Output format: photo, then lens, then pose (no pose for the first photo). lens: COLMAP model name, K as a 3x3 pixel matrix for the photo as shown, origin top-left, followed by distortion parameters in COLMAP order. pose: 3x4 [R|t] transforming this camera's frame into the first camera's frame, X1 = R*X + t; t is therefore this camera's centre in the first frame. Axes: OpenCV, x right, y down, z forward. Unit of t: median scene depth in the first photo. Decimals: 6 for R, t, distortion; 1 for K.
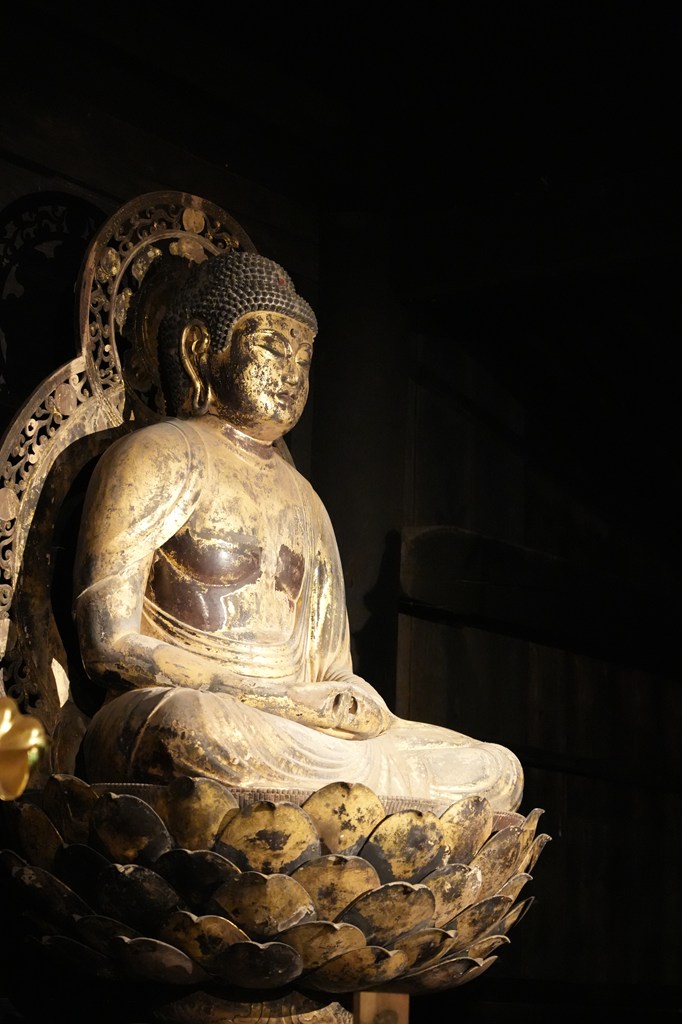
lens RADIAL K [[2196.9, 0, 341.3], [0, 2196.9, 508.9], [0, 0, 1]] dist [-0.012052, 0.000000]
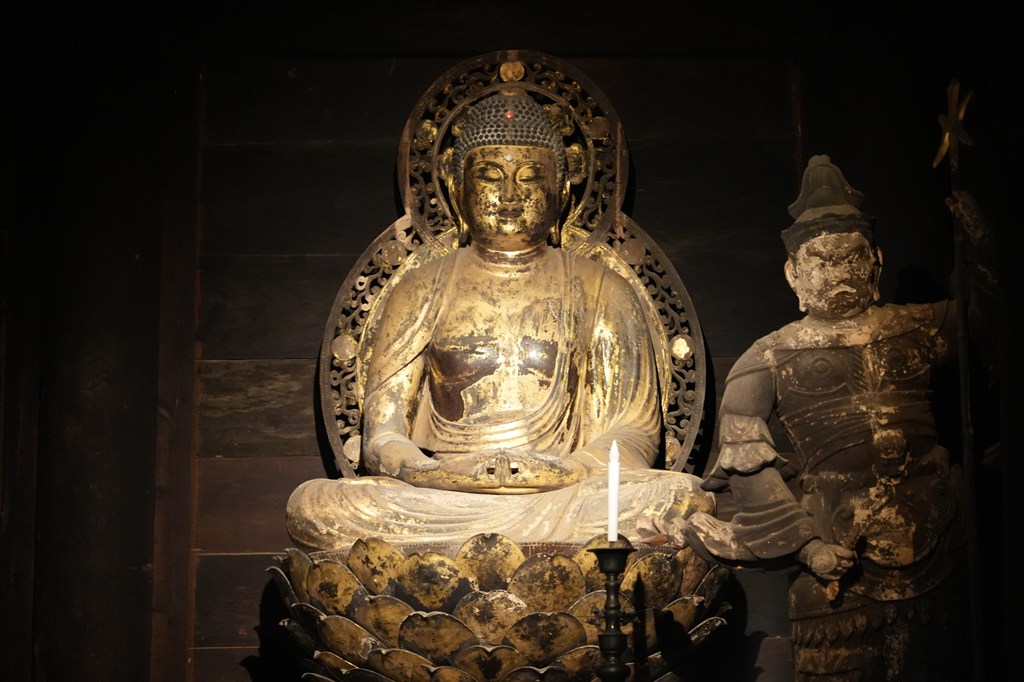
lens RADIAL K [[2295.5, 0, 512.3], [0, 2295.5, 344.2], [0, 0, 1]] dist [0.030201, 0.000000]
pose [[0.689742, -0.182843, -0.700588, 0.849395], [0.199876, 0.978074, -0.058481, 0.093304], [0.695920, -0.099694, 0.711165, 0.116208]]
